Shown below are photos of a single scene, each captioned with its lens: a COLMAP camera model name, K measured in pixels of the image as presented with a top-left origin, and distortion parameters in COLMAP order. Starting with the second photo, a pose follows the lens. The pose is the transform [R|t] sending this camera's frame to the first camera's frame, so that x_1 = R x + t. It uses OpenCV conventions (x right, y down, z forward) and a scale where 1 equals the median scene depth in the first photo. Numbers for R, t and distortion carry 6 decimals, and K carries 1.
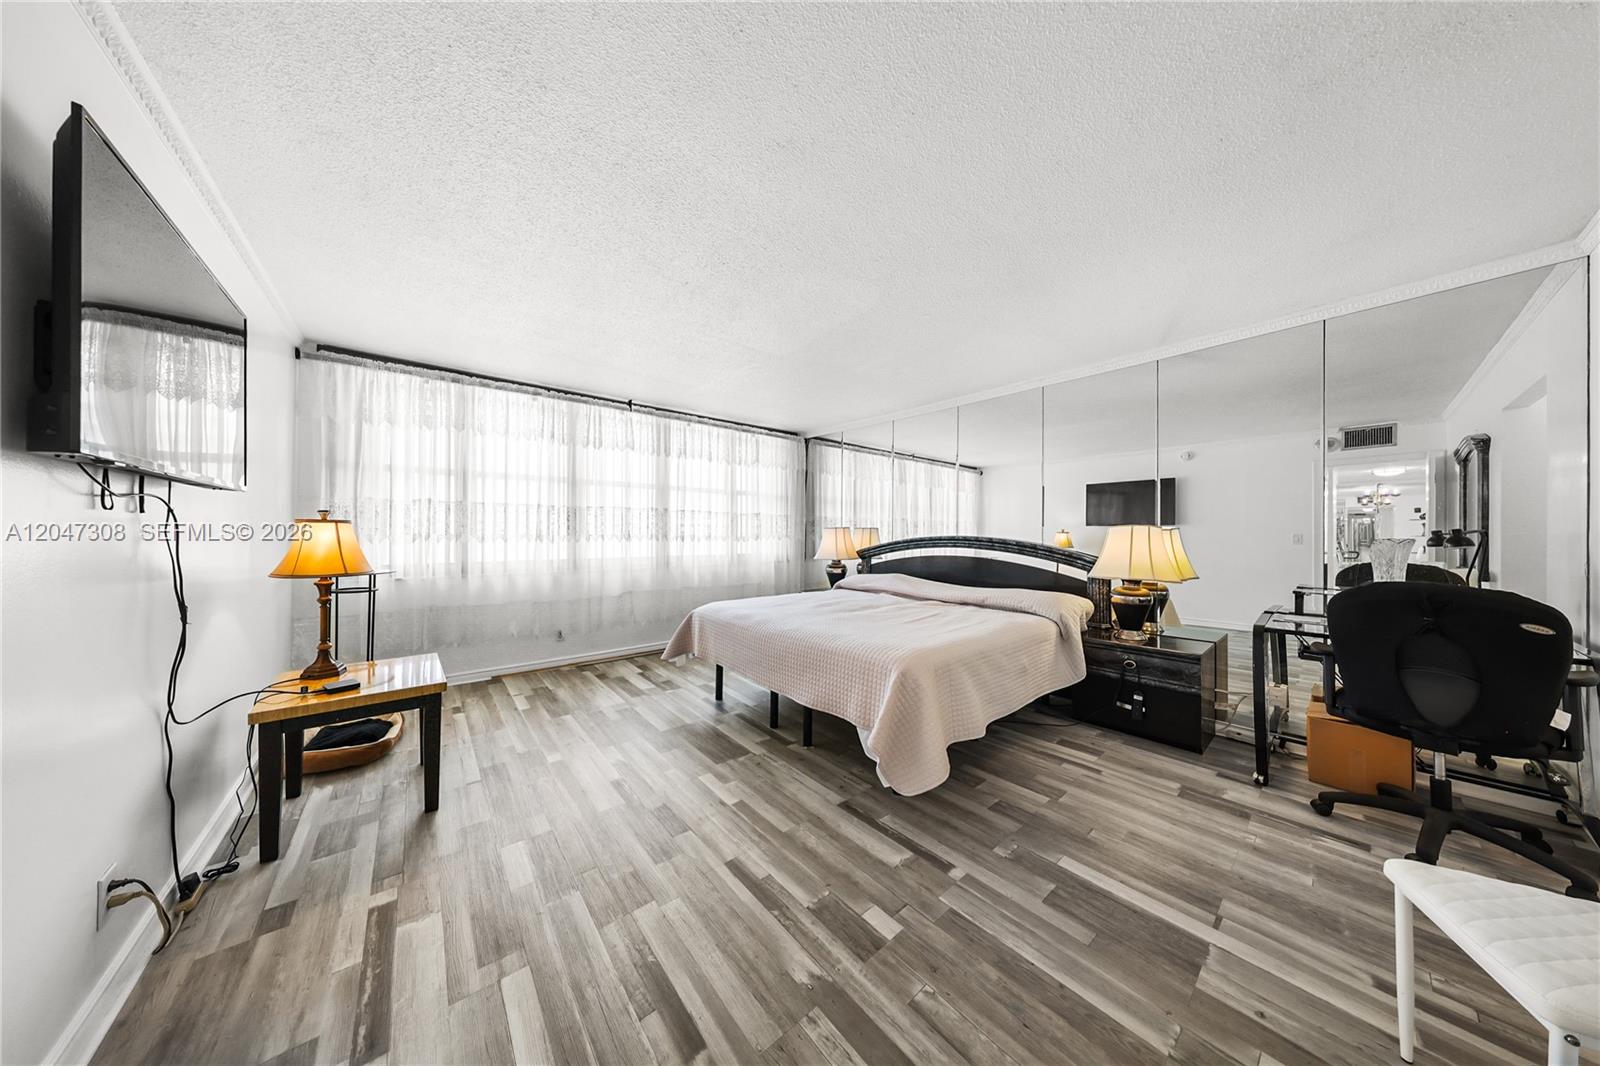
lens RADIAL K [[460.0, 0, 800.1], [0, 460.0, 532.6], [0, 0, 1]] dist [-0.000098, -0.000094]
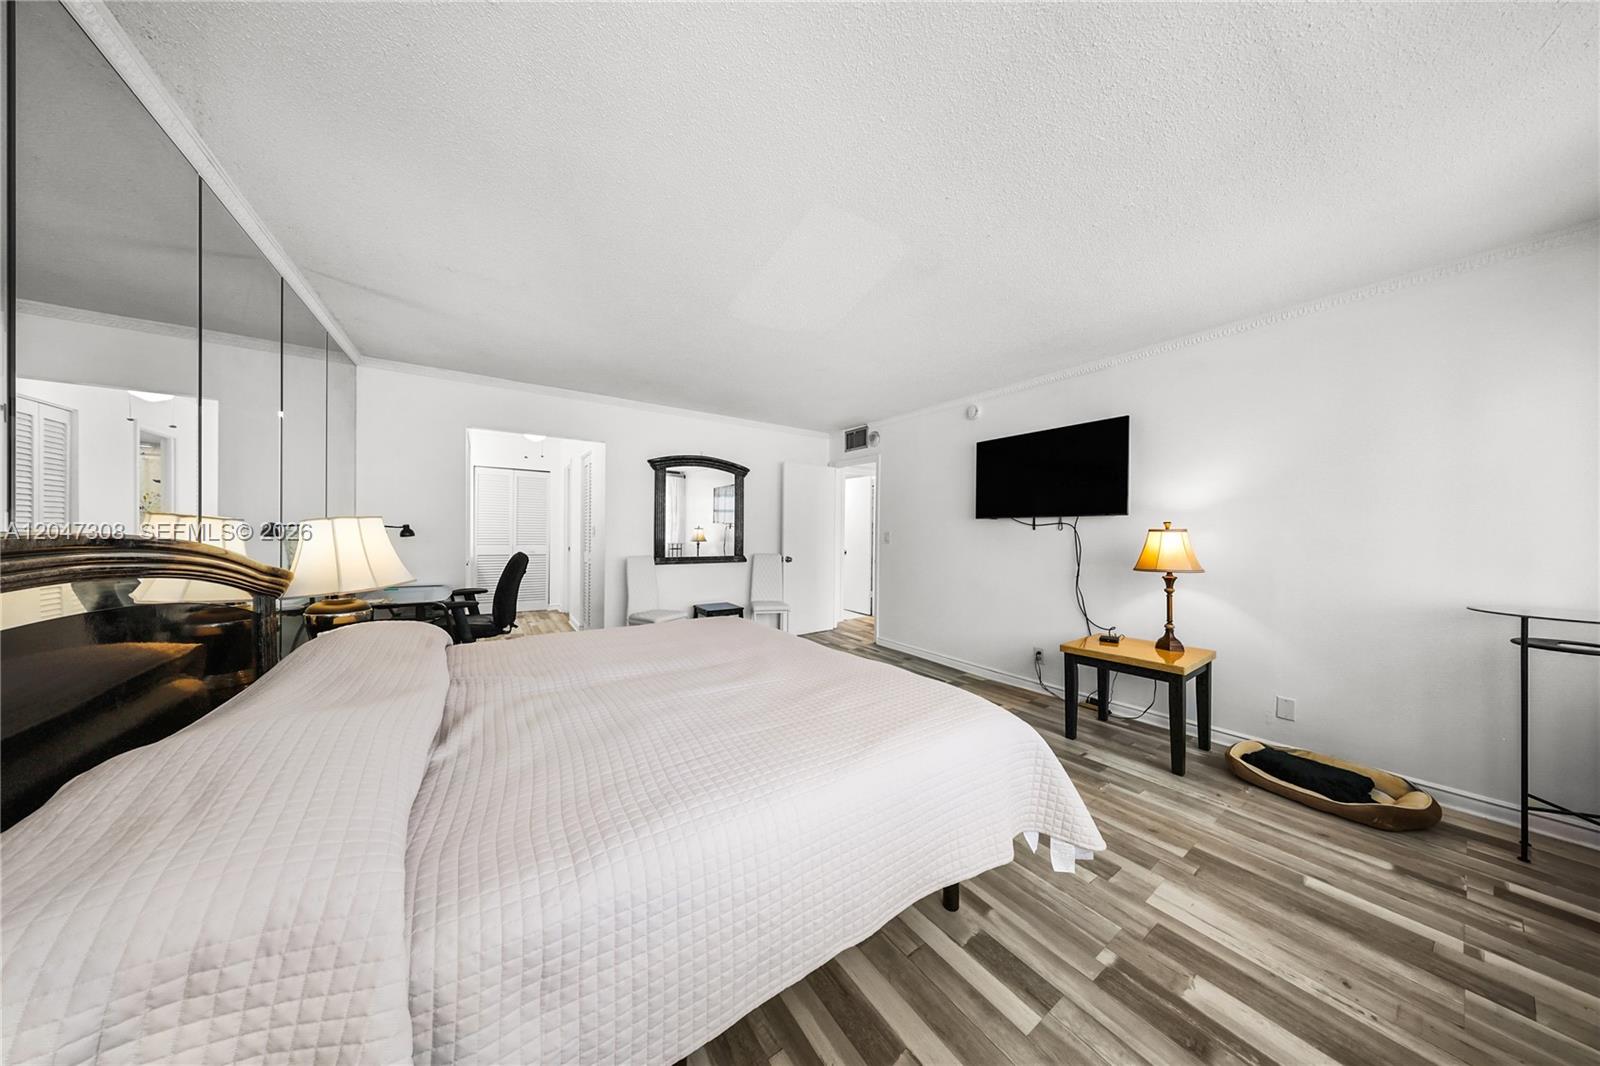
lens RADIAL K [[460.0, 0, 796.5], [0, 460.0, 532.1], [0, 0, 1]] dist [-0.000098, -0.000094]
pose [[-0.994629, -0.018282, 0.101881, -0.091161], [-0.018480, 0.999829, -0.001007, 0.001236], [-0.101845, -0.002884, -0.994796, 1.973044]]
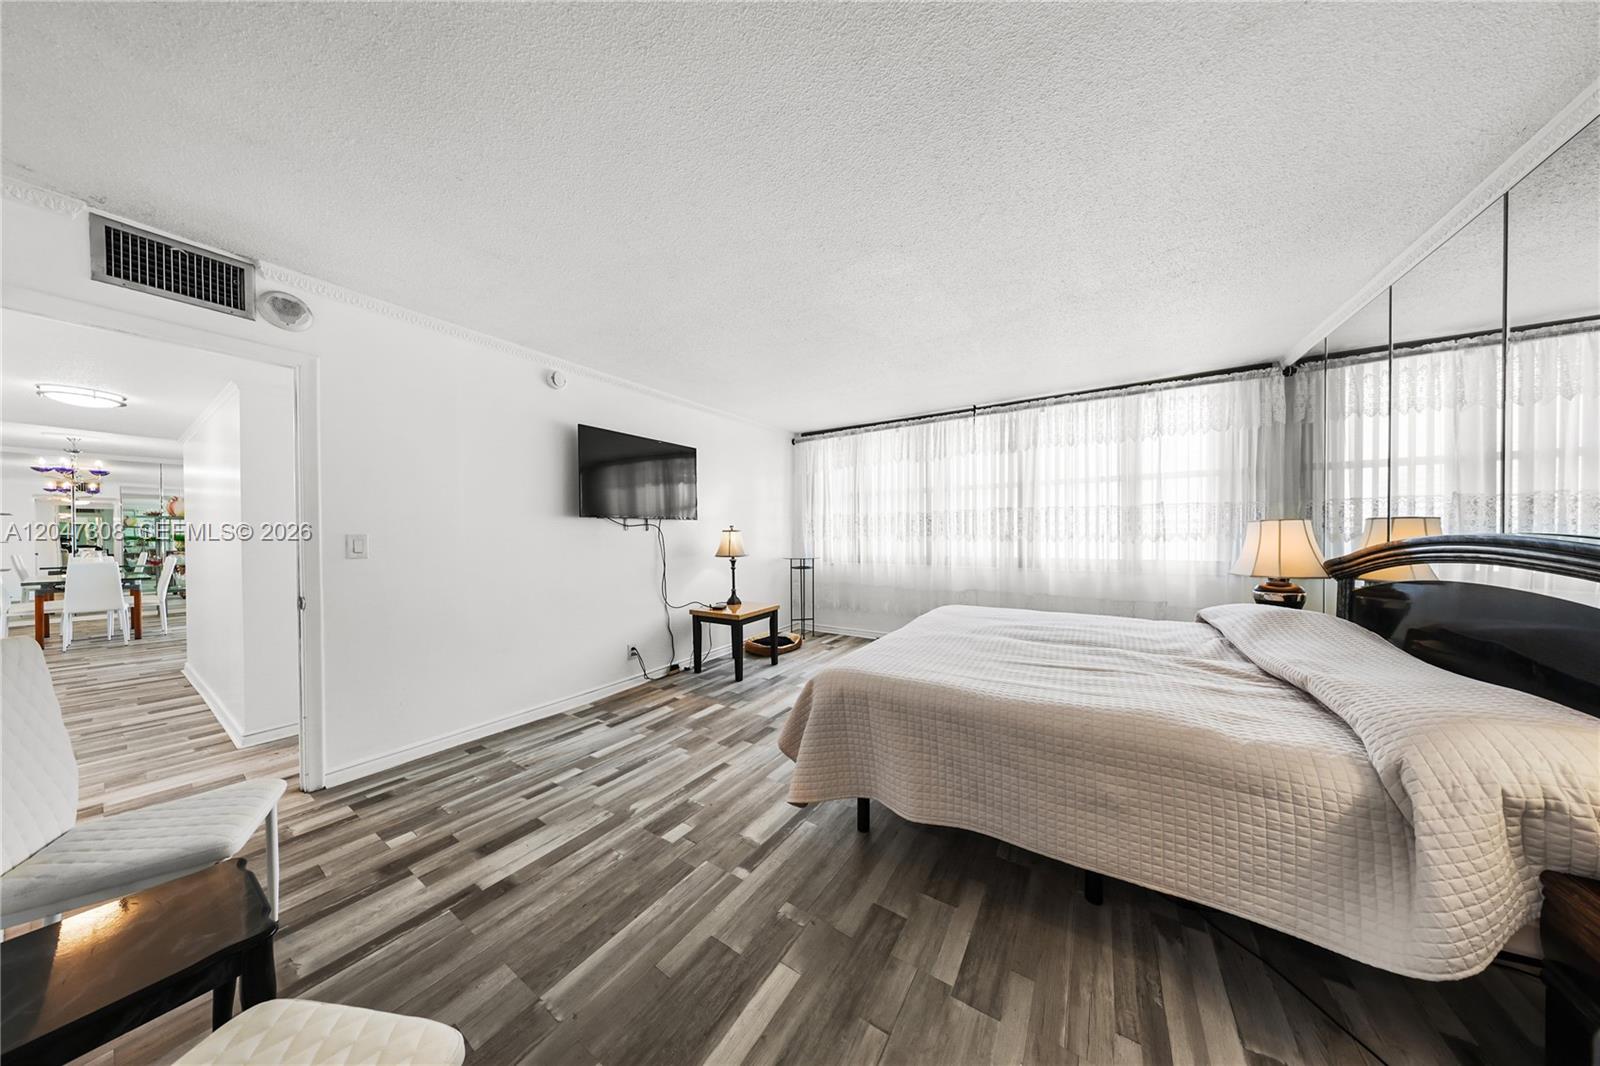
lens RADIAL K [[460.0, 0, 801.2], [0, 460.0, 538.3], [0, 0, 1]] dist [-0.000098, -0.000094]
pose [[0.298733, -0.001313, -0.954336, 0.881249], [0.011873, 0.999927, 0.002341, 0.007067], [0.954263, -0.012030, 0.298727, 0.549234]]
